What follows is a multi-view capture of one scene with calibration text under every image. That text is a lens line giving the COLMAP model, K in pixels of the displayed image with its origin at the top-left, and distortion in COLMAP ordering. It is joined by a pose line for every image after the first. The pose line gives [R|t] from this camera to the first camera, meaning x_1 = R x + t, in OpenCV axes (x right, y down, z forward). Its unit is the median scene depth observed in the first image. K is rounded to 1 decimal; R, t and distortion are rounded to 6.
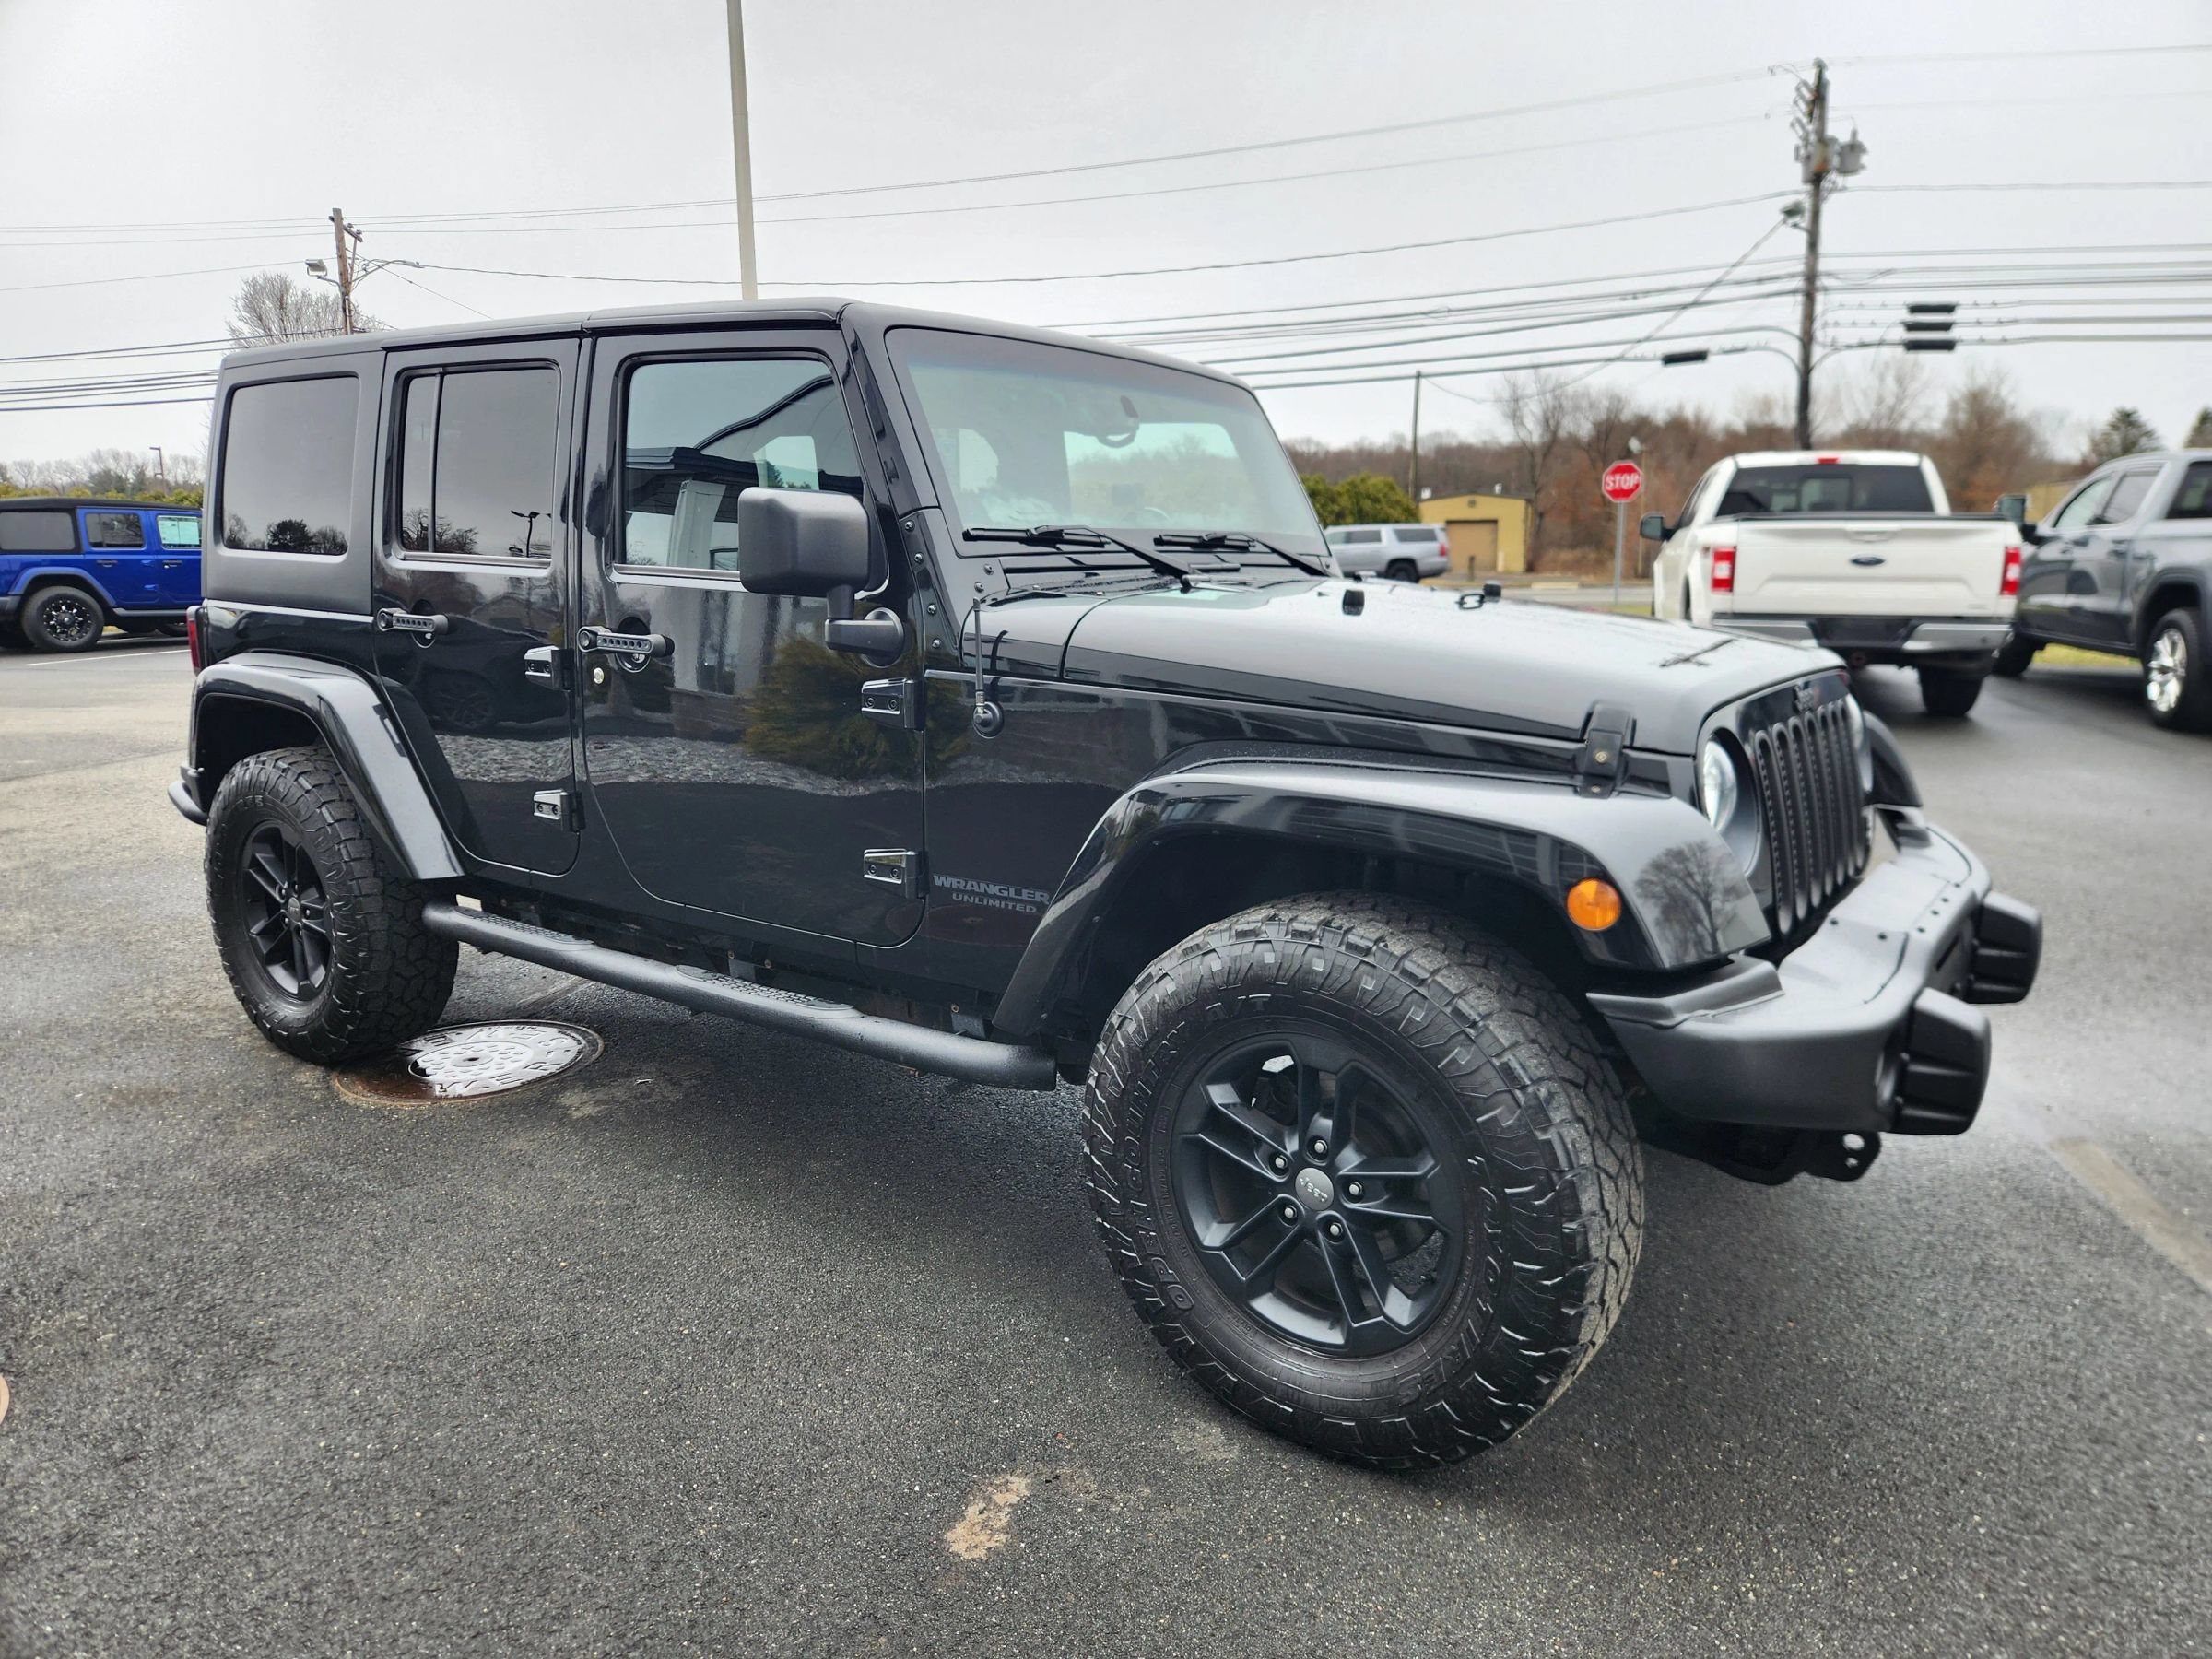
lens RADIAL K [[1478.8, 0, 1108.5], [0, 1478.8, 830.8], [0, 0, 1]] dist [0.066601, -0.052512]
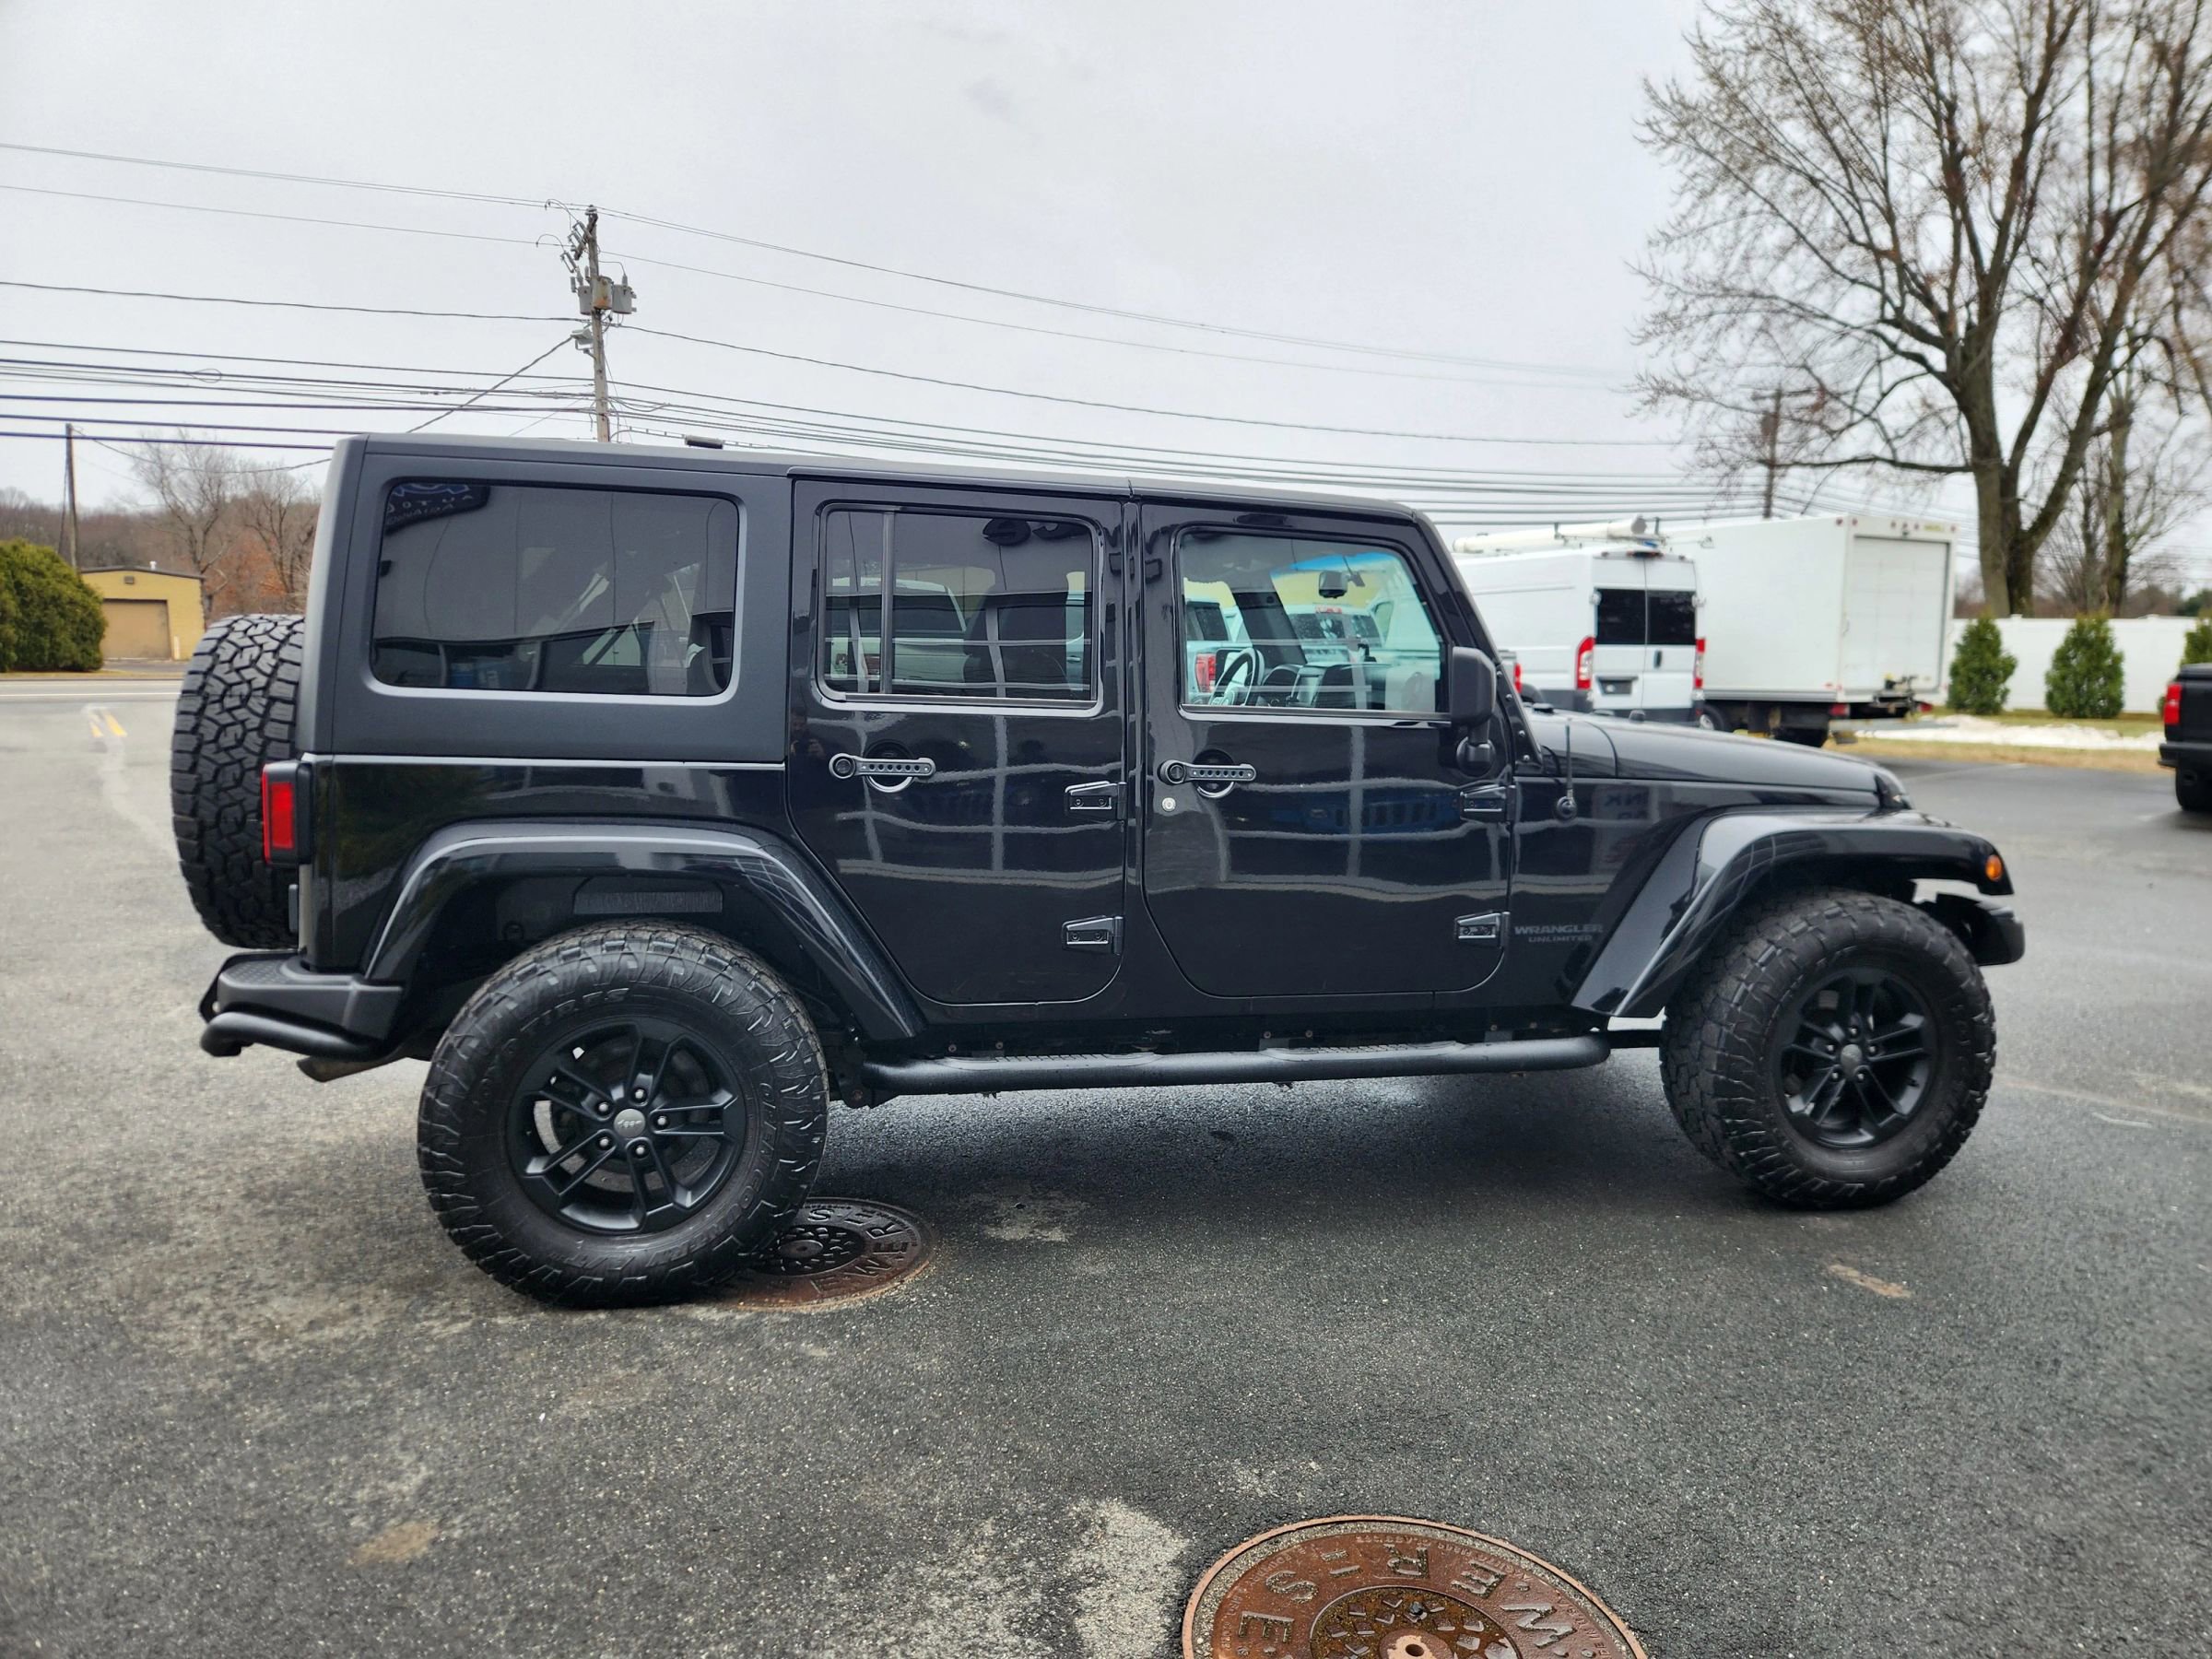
lens RADIAL K [[1478.8, 0, 1116.9], [0, 1478.8, 826.3], [0, 0, 1]] dist [0.066601, -0.052512]
pose [[0.659859, -0.080315, 0.747085, -1.136173], [0.125719, 0.992056, -0.004390, -0.084789], [-0.740798, 0.096819, 0.664714, 0.290054]]
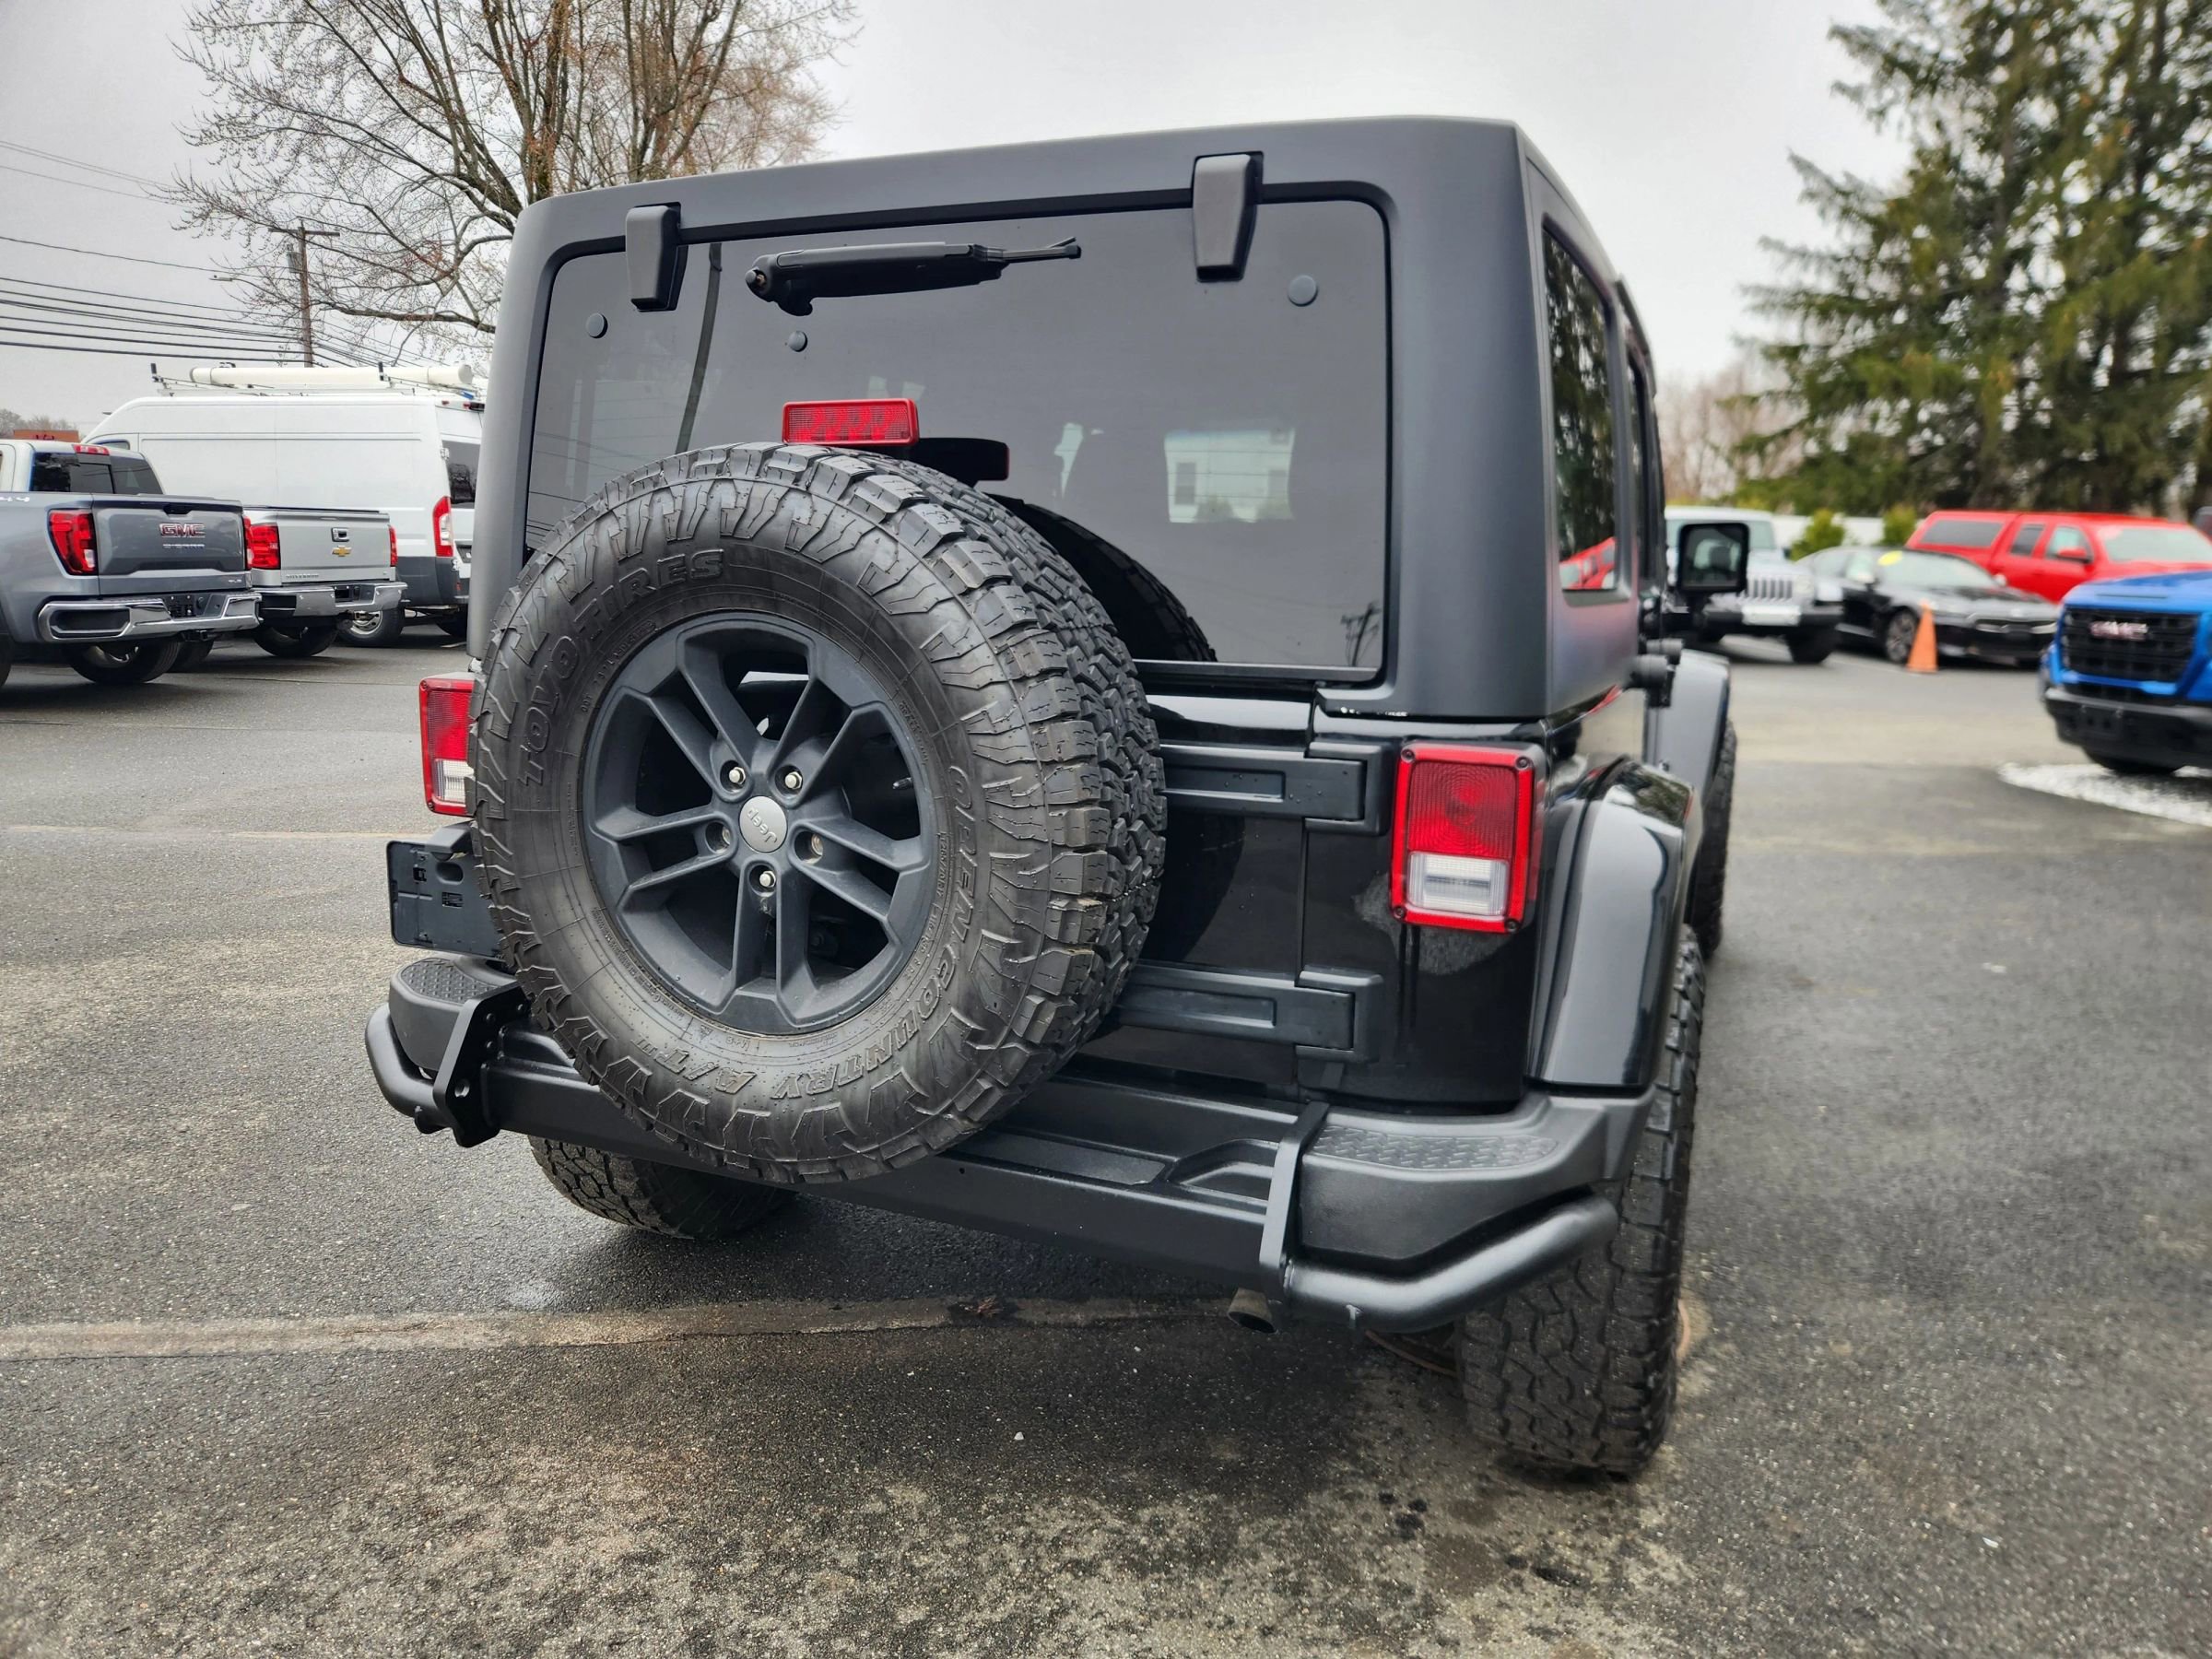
lens RADIAL K [[1478.8, 0, 1106.0], [0, 1478.8, 814.2], [0, 0, 1]] dist [0.066601, -0.052512]
pose [[-0.218662, -0.183852, 0.958324, -1.223755], [0.163859, 0.961226, 0.221797, -0.301971], [-0.961945, 0.205529, -0.180057, 1.513372]]
